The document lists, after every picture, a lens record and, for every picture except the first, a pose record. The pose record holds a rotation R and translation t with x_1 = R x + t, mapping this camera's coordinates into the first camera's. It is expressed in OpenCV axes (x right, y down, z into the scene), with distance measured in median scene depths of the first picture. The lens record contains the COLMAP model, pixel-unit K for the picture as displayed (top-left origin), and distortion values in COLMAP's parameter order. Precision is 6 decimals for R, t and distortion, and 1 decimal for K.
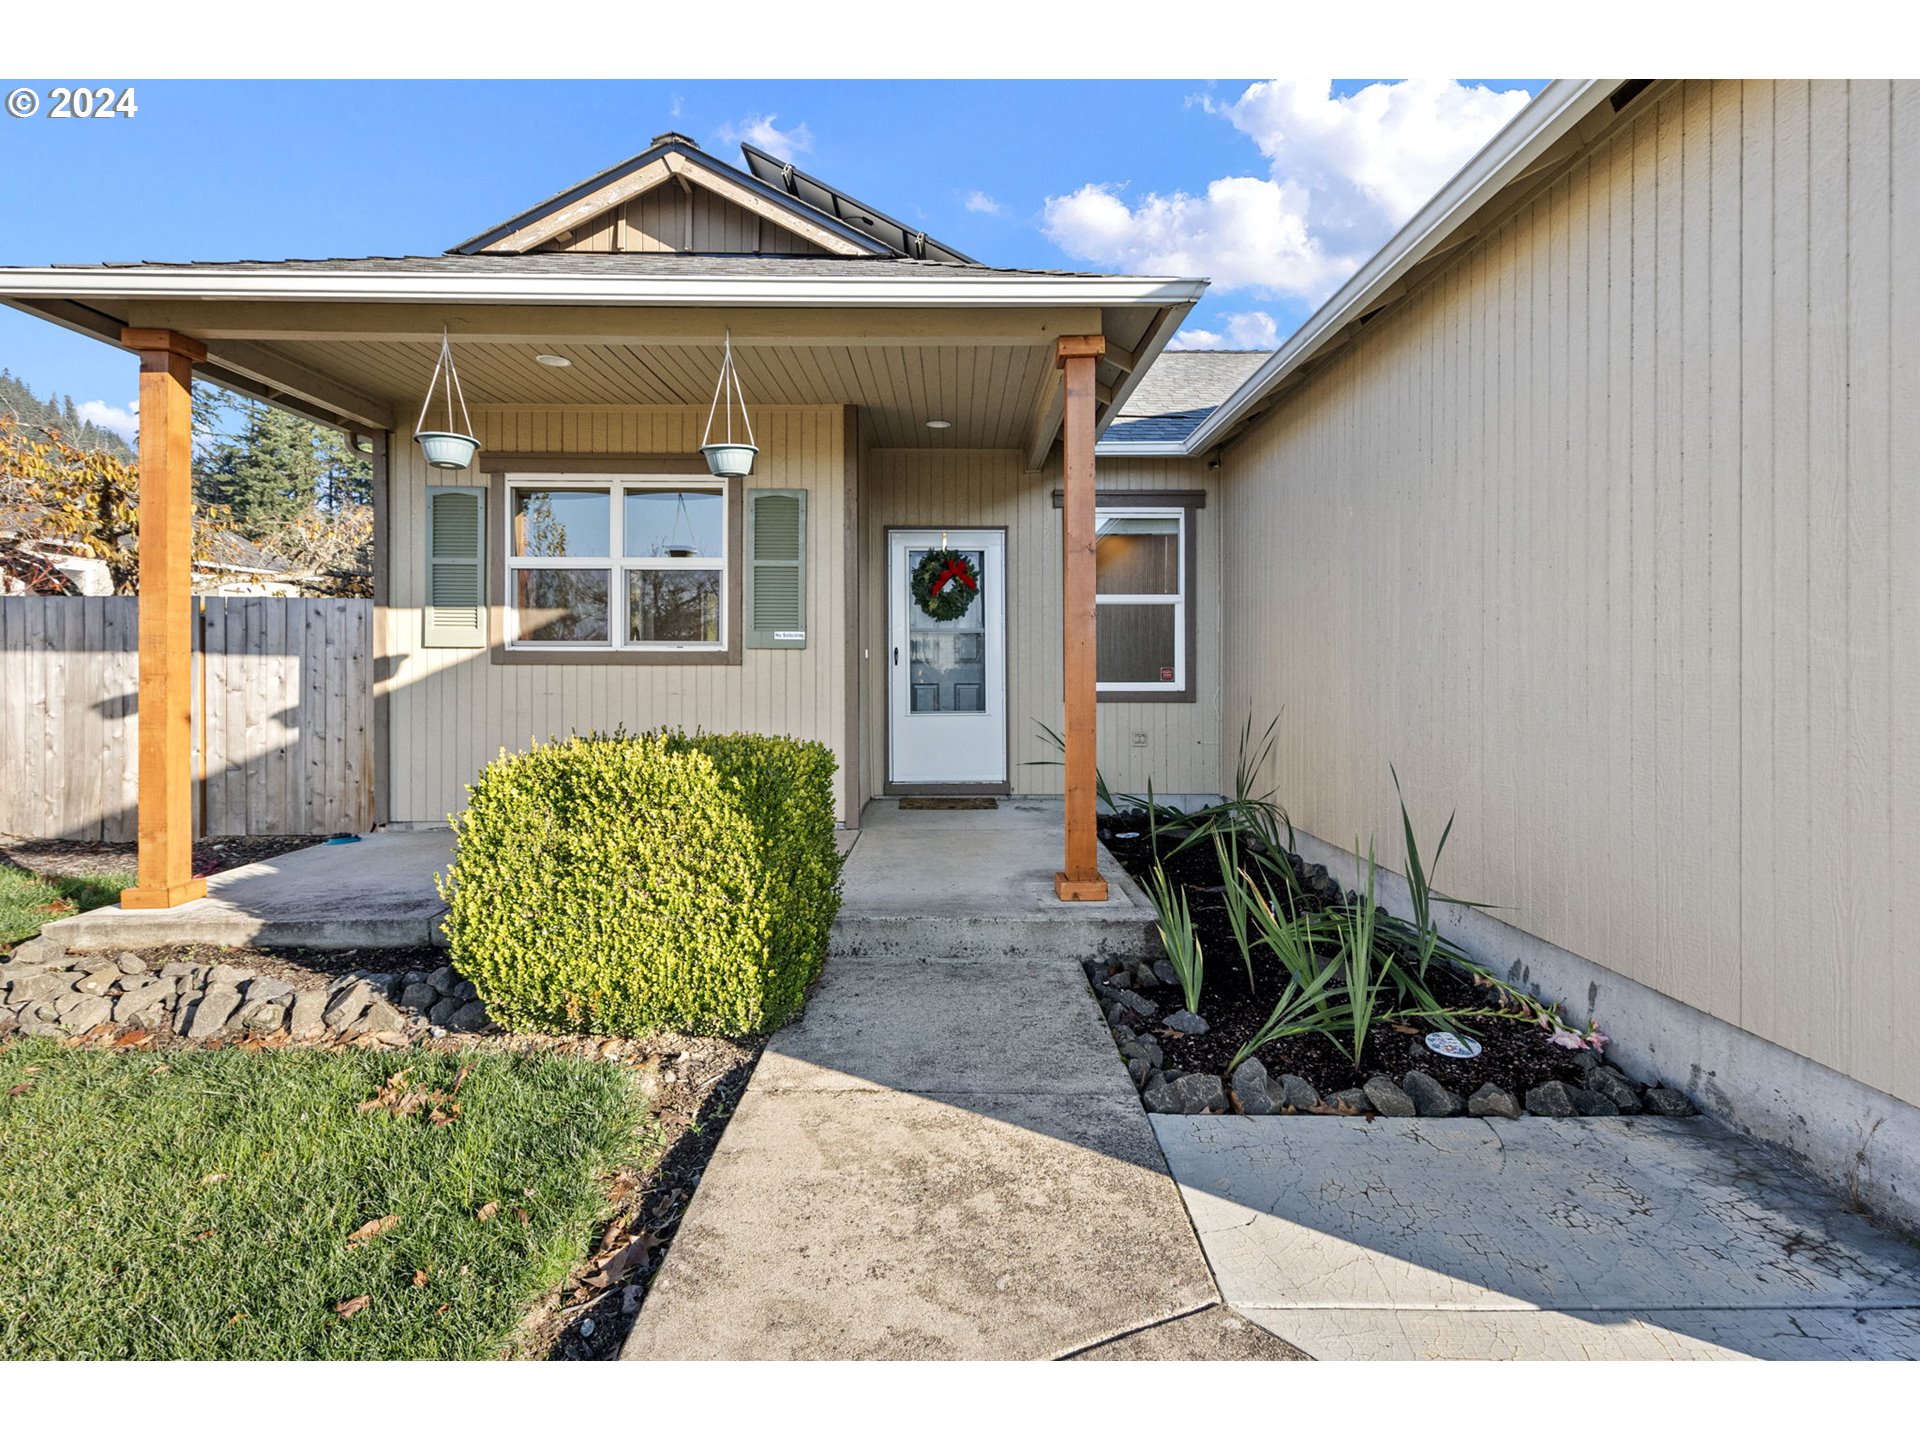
lens RADIAL K [[905.5, 0, 954.3], [0, 905.5, 674.8], [0, 0, 1]] dist [0.004377, -0.000315]
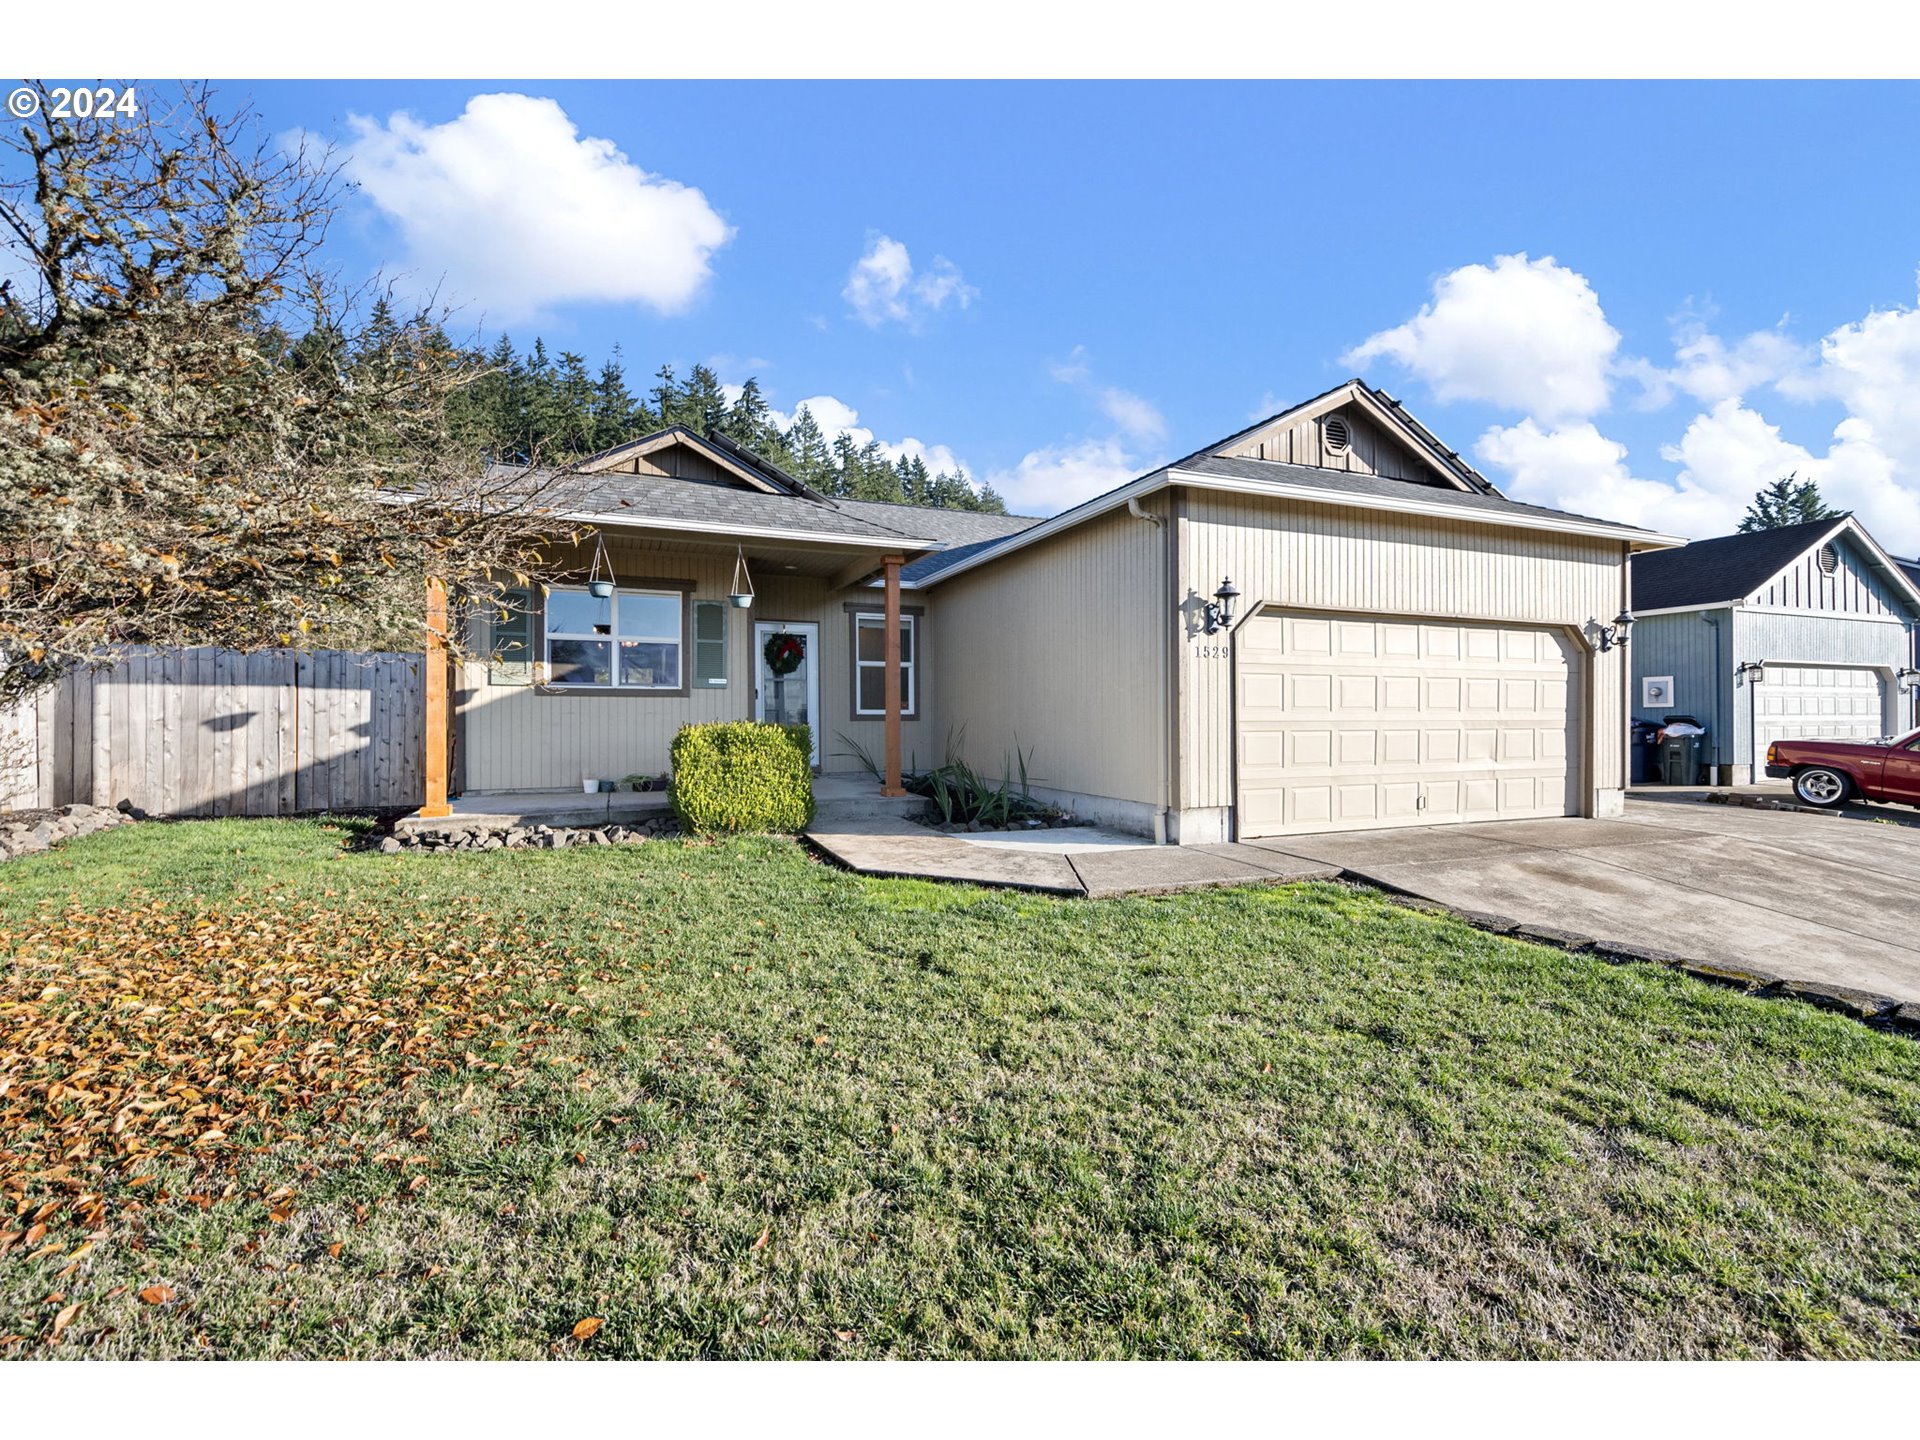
lens RADIAL K [[844.8, 0, 962.2], [0, 844.8, 714.3], [0, 0, 1]] dist [0.019012, -0.009301]
pose [[0.926273, 0.000321, 0.376854, -0.366327], [0.003087, 0.999960, -0.008439, 0.039358], [-0.376841, 0.008980, 0.926234, -0.764331]]
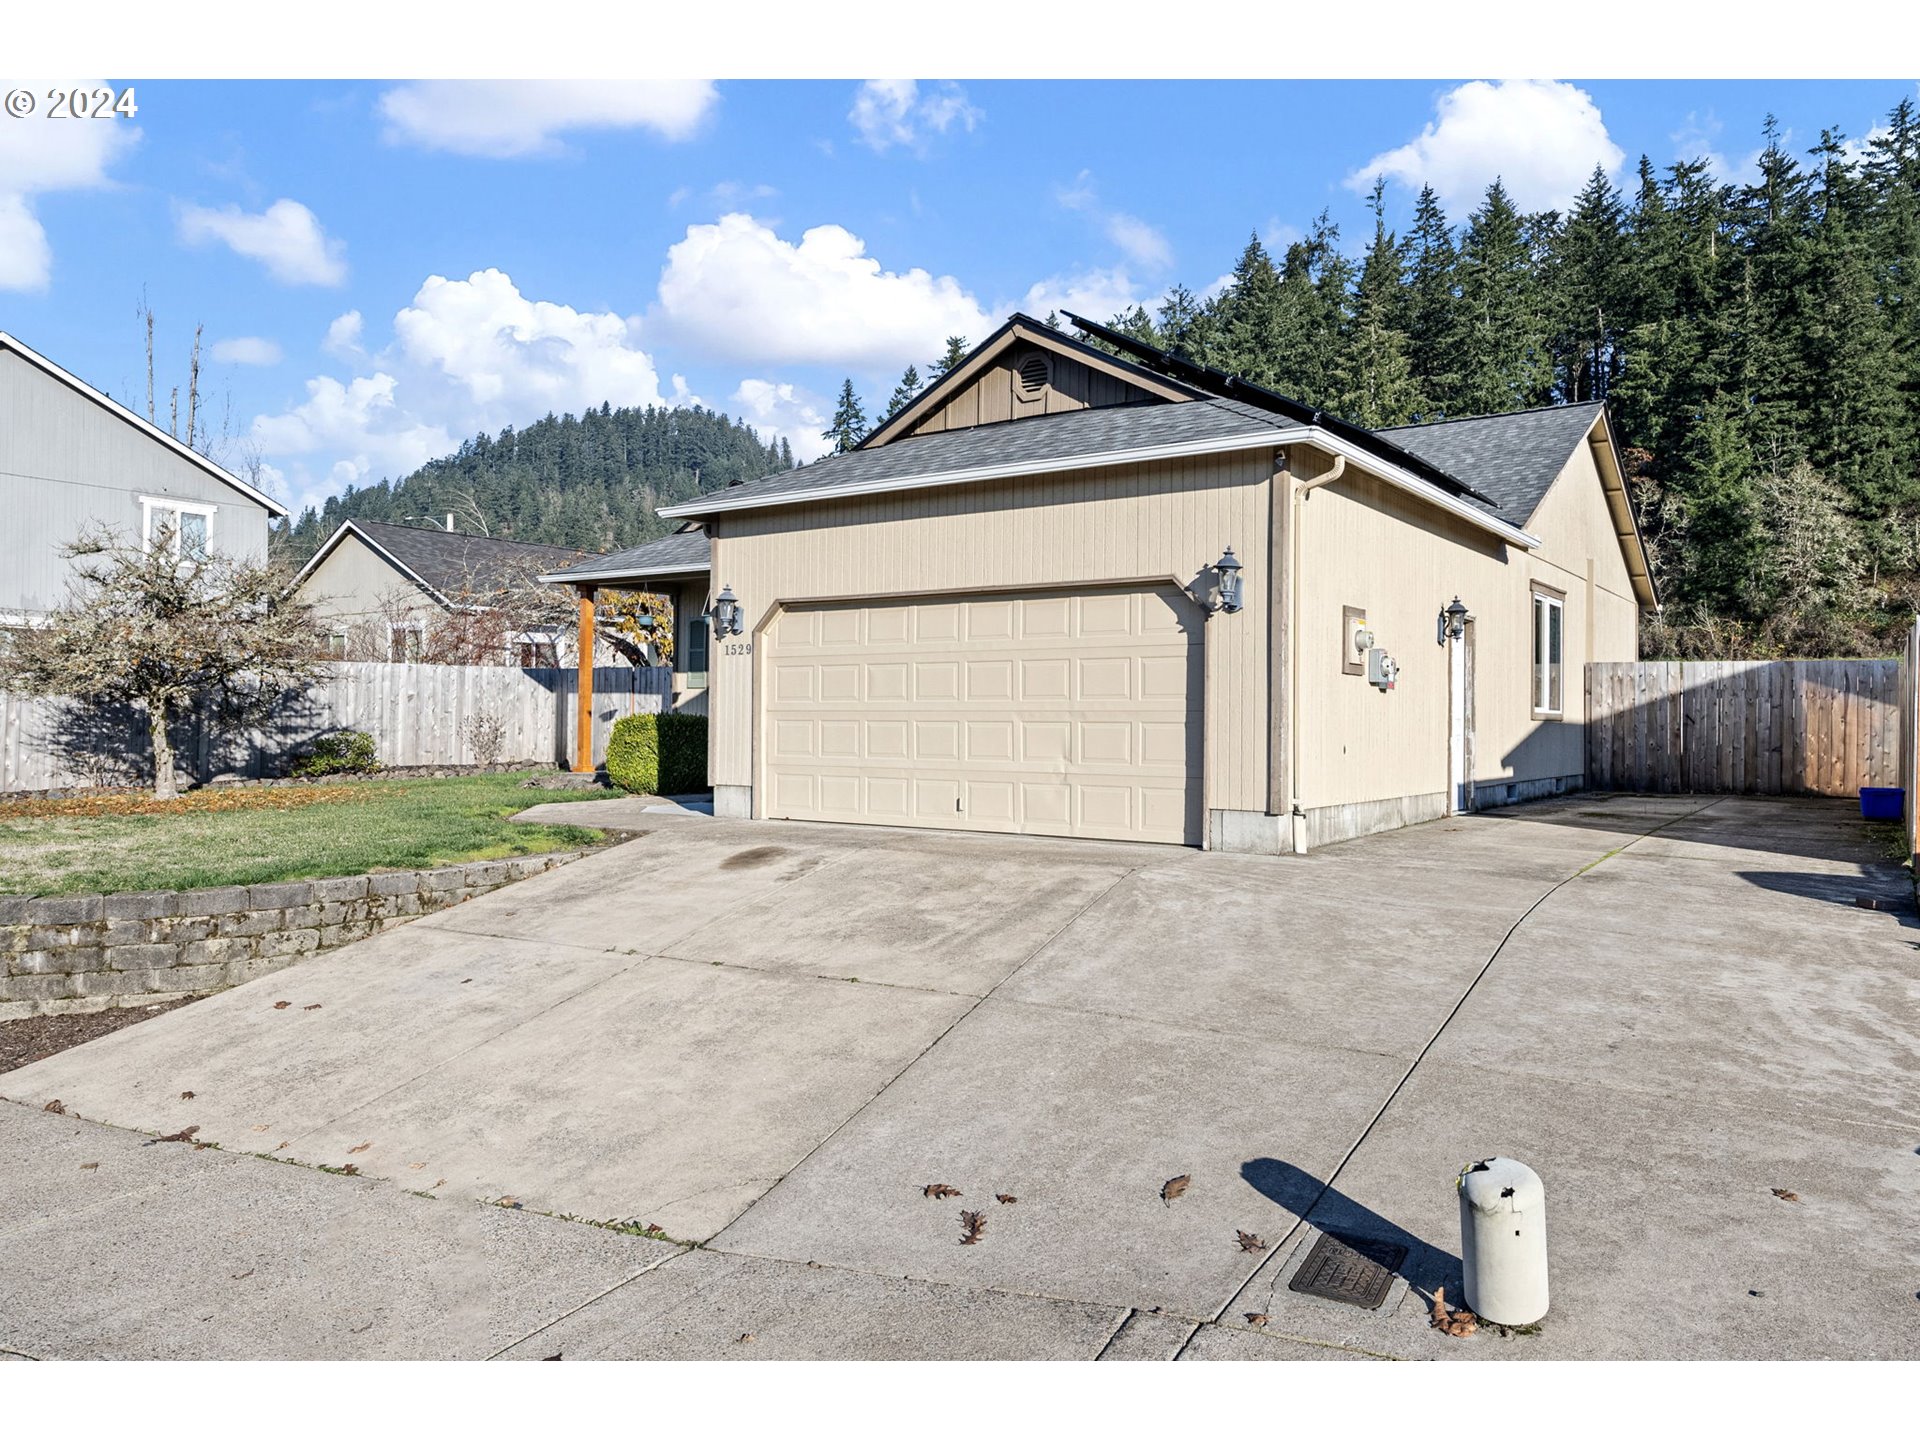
lens RADIAL K [[1320.4, 0, 1002.8], [0, 1320.4, 719.5], [0, 0, 1]] dist [0.012366, -0.000055]
pose [[0.818992, 0.002931, -0.573797, 1.997952], [-0.009043, 0.999929, -0.007799, 0.067451], [0.573733, 0.011576, 0.818961, -1.291963]]
